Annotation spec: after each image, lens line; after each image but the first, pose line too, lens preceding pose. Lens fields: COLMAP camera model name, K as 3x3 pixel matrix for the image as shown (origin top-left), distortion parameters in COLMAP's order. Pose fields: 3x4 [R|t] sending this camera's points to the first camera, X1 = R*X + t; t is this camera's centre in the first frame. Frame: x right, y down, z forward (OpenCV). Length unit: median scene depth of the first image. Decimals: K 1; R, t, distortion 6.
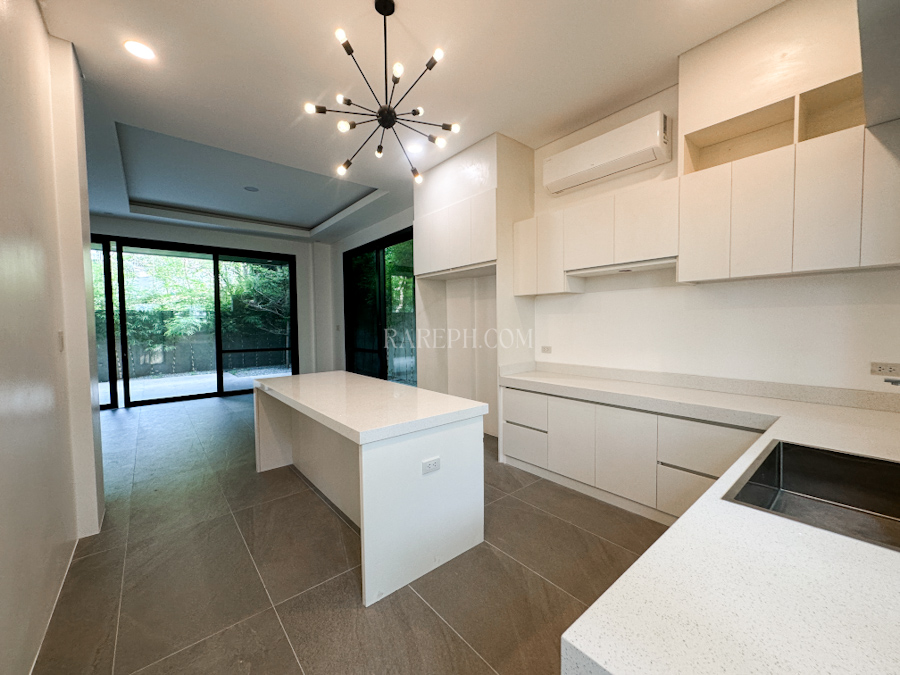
lens RADIAL K [[360.3, 0, 448.9], [0, 360.3, 337.3], [0, 0, 1]] dist [-0.003522, -0.000321]
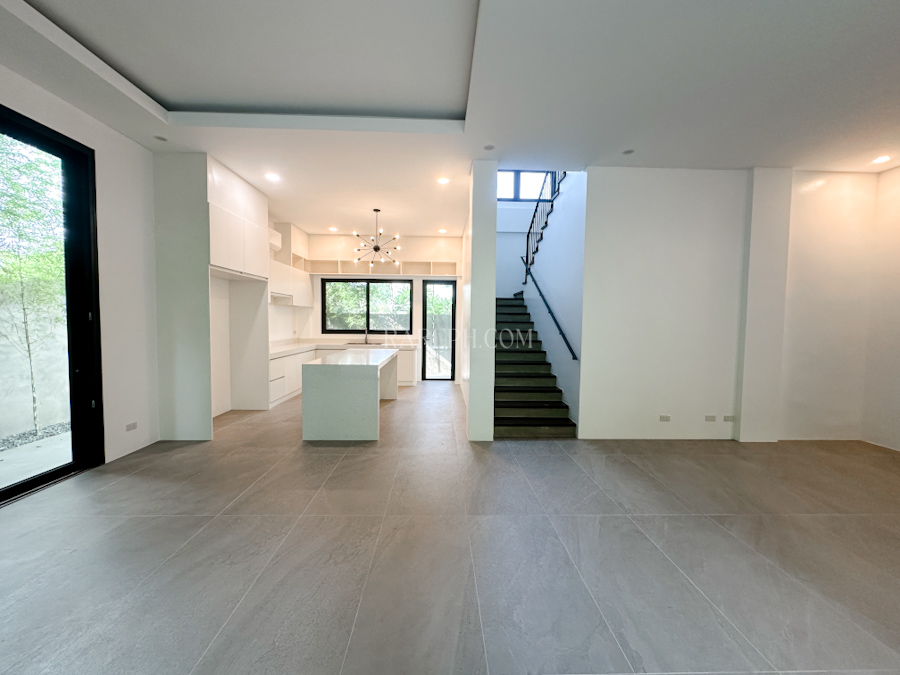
lens RADIAL K [[360.3, 0, 448.9], [0, 360.3, 337.3], [0, 0, 1]] dist [-0.003522, -0.000321]
pose [[-0.785081, -0.026073, 0.618844, -0.791758], [0.023464, 0.997145, 0.071778, -0.030422], [-0.618948, 0.070872, -0.782228, 0.960075]]
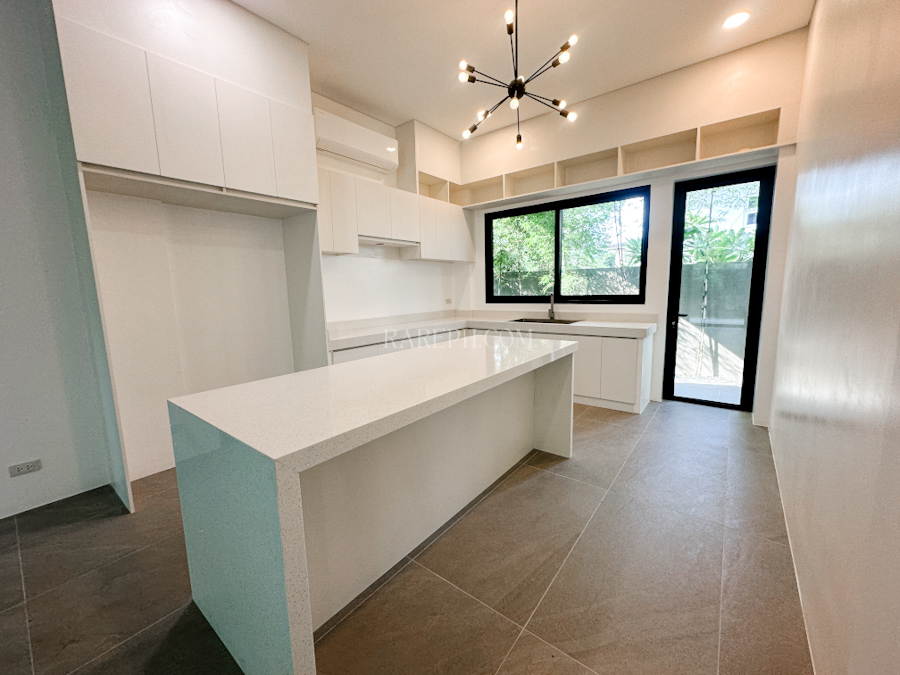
lens RADIAL K [[360.3, 0, 448.9], [0, 360.3, 337.3], [0, 0, 1]] dist [-0.003522, -0.000321]
pose [[-0.206302, -0.114796, 0.971731, -0.432825], [0.067406, 0.989068, 0.131155, 0.001957], [-0.976164, 0.092558, -0.196308, 0.489694]]
